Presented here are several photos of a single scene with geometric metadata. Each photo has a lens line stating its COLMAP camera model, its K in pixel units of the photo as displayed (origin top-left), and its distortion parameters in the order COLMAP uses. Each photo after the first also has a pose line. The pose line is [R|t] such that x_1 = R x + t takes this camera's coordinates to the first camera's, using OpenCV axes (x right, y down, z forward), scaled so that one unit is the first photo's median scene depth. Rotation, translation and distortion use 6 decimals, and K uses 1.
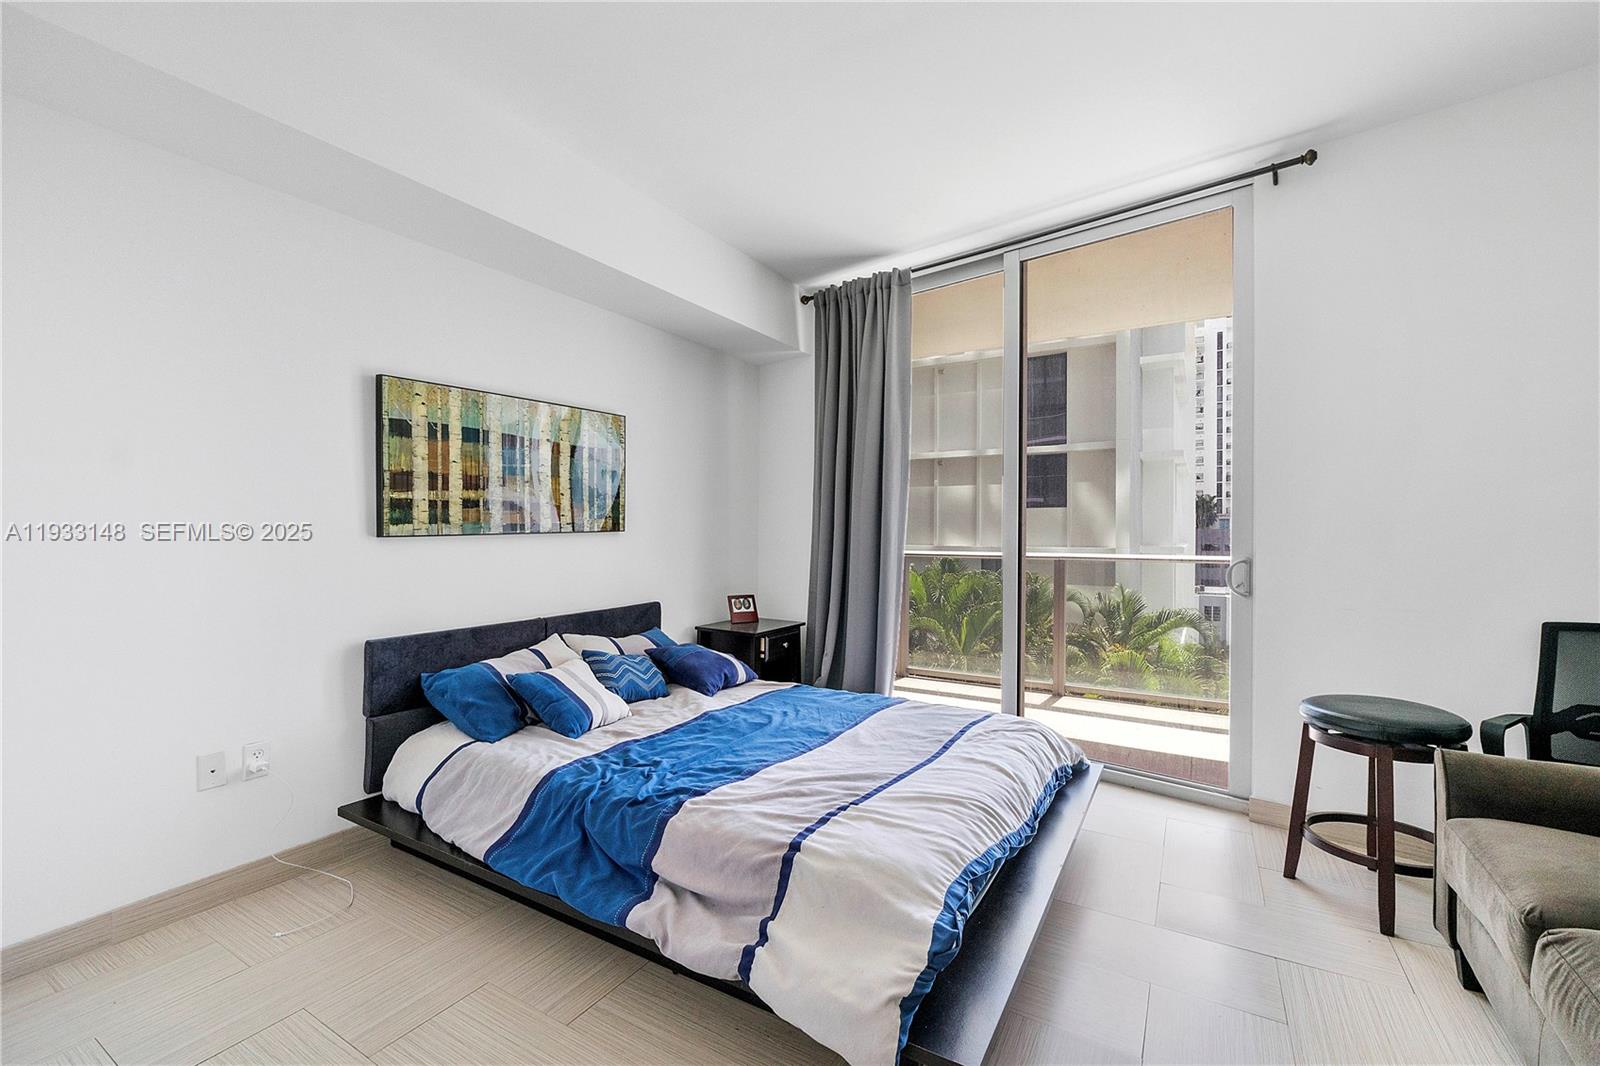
lens RADIAL K [[674.4, 0, 796.8], [0, 674.4, 528.5], [0, 0, 1]] dist [-0.008865, 0.000862]
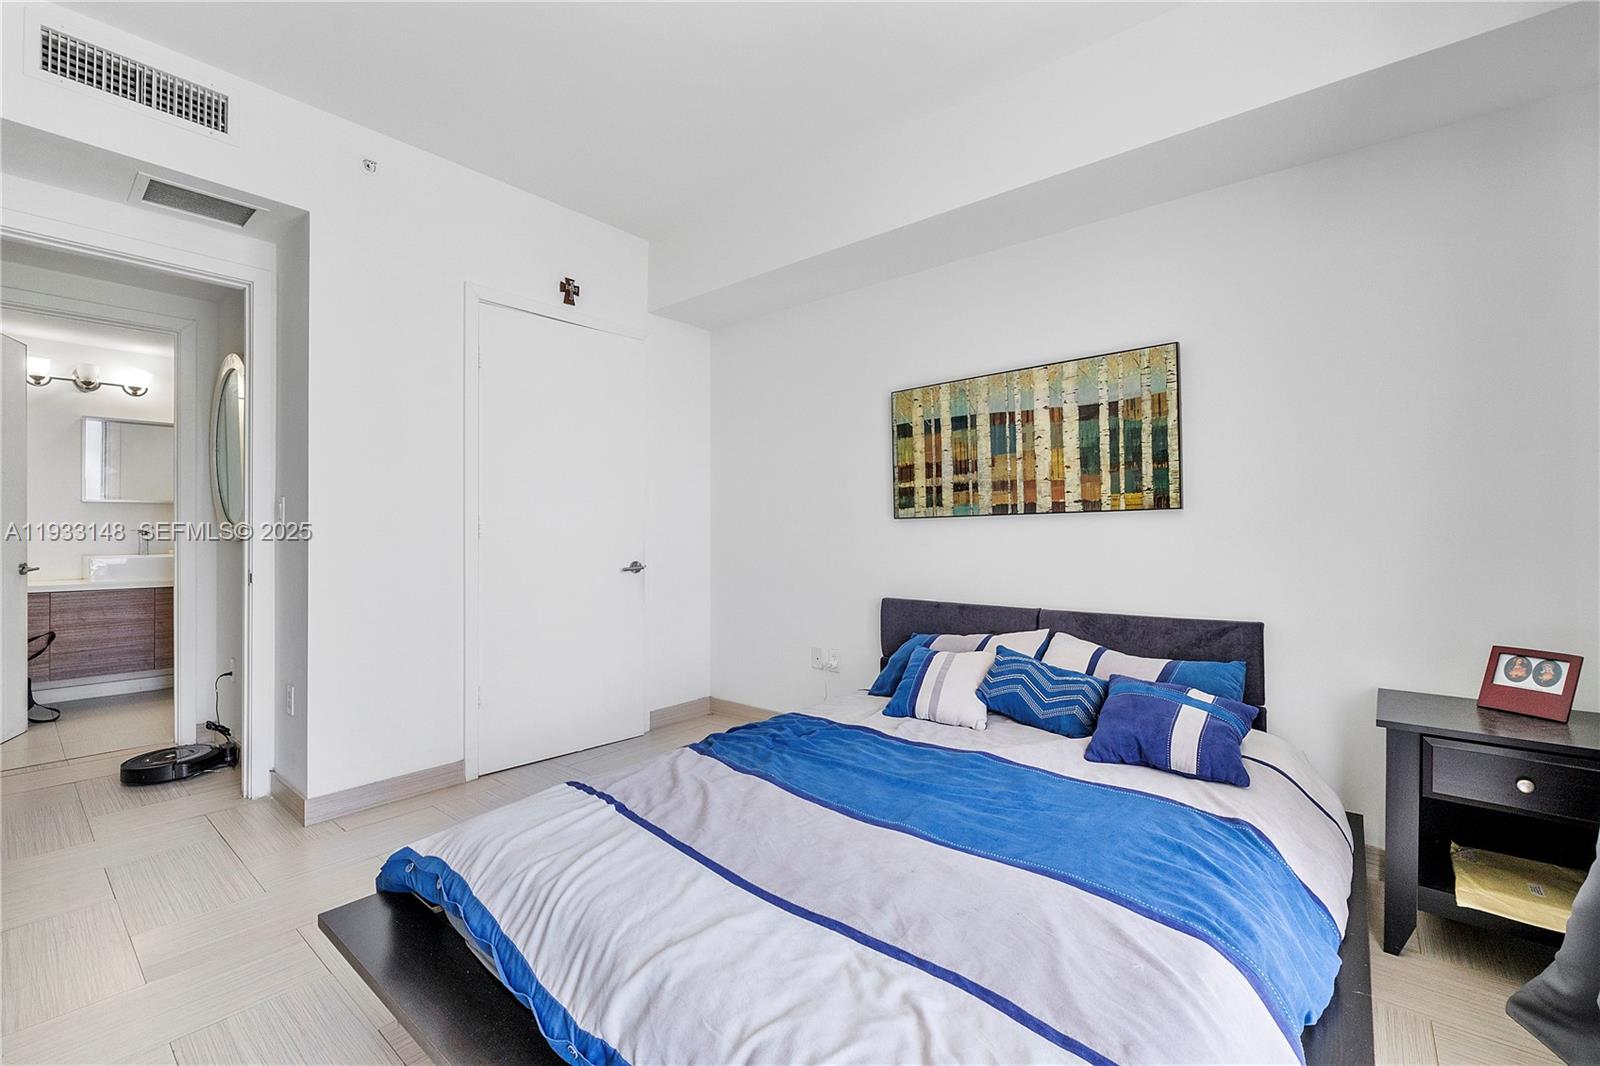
lens RADIAL K [[674.4, 0, 789.6], [0, 674.4, 521.4], [0, 0, 1]] dist [-0.008865, 0.000862]
pose [[-0.156376, -0.014508, -0.987591, 0.631369], [0.004292, 0.999873, -0.015368, 0.033963], [0.987688, -0.006641, -0.156294, 0.927663]]
